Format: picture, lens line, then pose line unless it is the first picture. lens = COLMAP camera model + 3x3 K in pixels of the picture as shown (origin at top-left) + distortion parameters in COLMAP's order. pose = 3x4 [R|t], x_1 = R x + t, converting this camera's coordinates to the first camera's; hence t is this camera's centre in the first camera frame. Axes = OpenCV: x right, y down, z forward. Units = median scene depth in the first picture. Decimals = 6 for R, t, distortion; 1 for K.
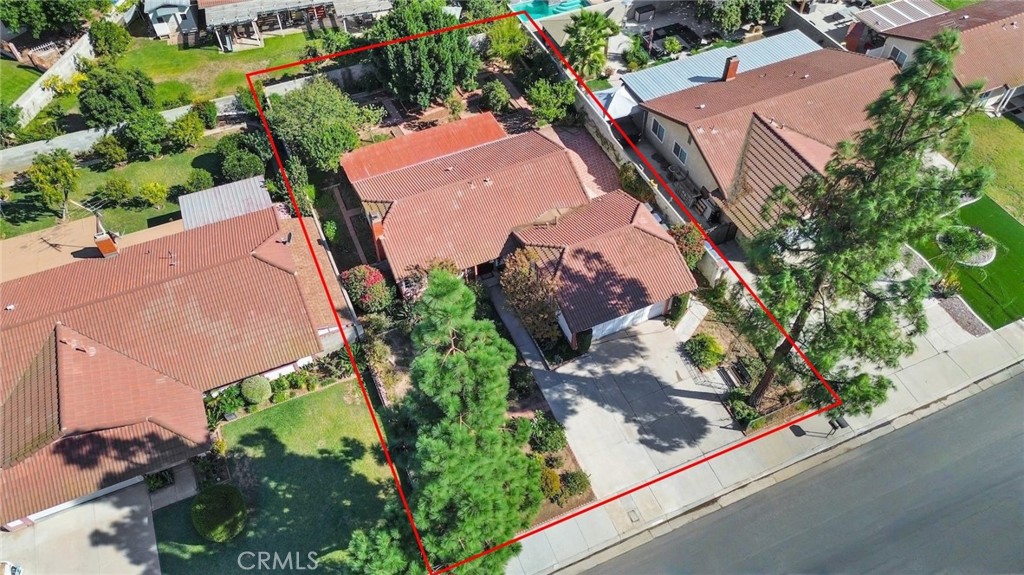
lens RADIAL K [[696.9, 0, 515.9], [0, 696.9, 318.6], [0, 0, 1]] dist [0.051084, -0.036018]
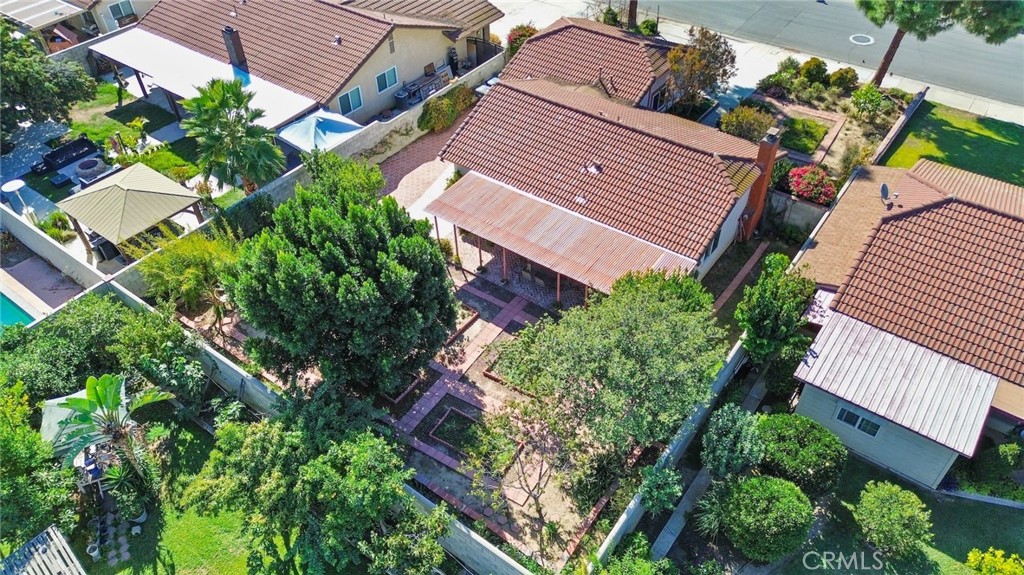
lens RADIAL K [[696.9, 0, 515.9], [0, 696.9, 318.6], [0, 0, 1]] dist [0.051084, -0.036018]
pose [[-0.497248, -0.605418, 0.621460, -0.641043], [0.700532, 0.142424, 0.699264, -0.816209], [-0.511858, 0.783061, 0.353295, 1.040918]]
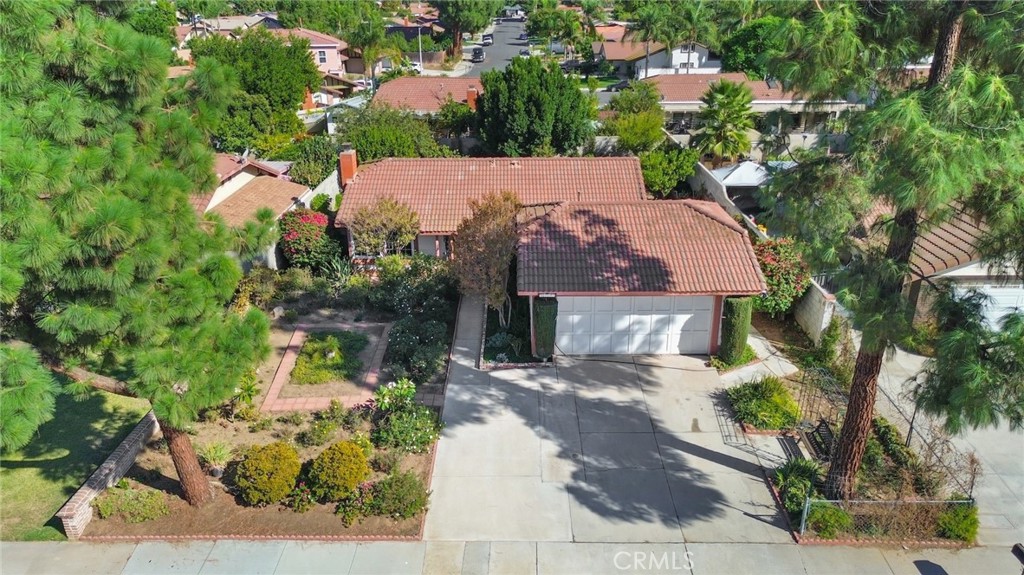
lens RADIAL K [[724.1, 0, 520.6], [0, 724.1, 309.6], [0, 0, 1]] dist [0.035622, -0.003914]
pose [[0.916437, 0.164606, -0.364756, 0.296693], [-0.318478, 0.851910, -0.415718, 0.276508], [0.242310, 0.497146, 0.833146, 0.474453]]
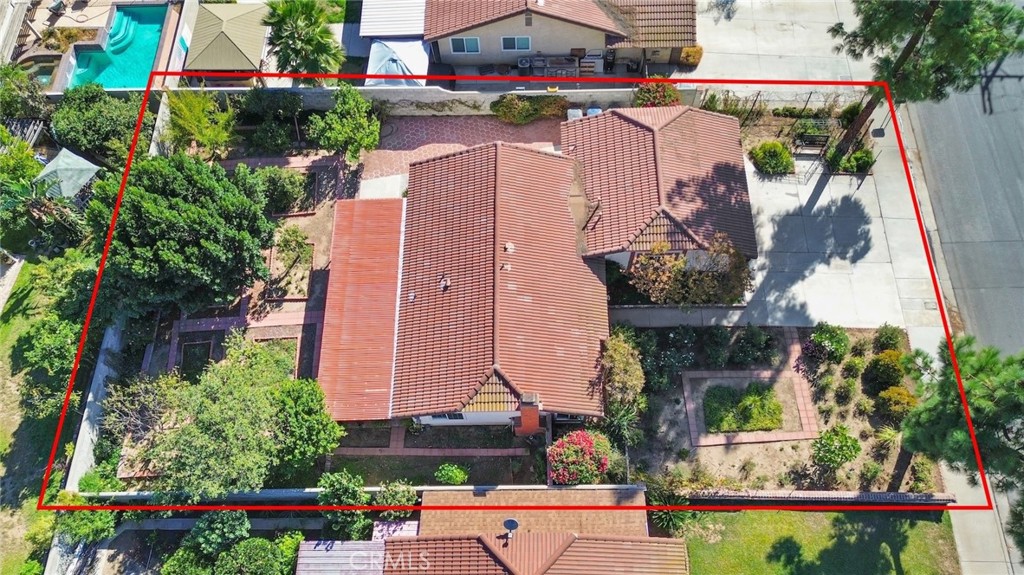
lens RADIAL K [[724.1, 0, 520.6], [0, 724.1, 309.6], [0, 0, 1]] dist [0.035622, -0.003914]
pose [[0.408186, -0.838953, 0.359919, -0.398179], [0.737988, 0.535324, 0.410856, -0.506455], [-0.537362, 0.097910, 0.837649, 0.393175]]
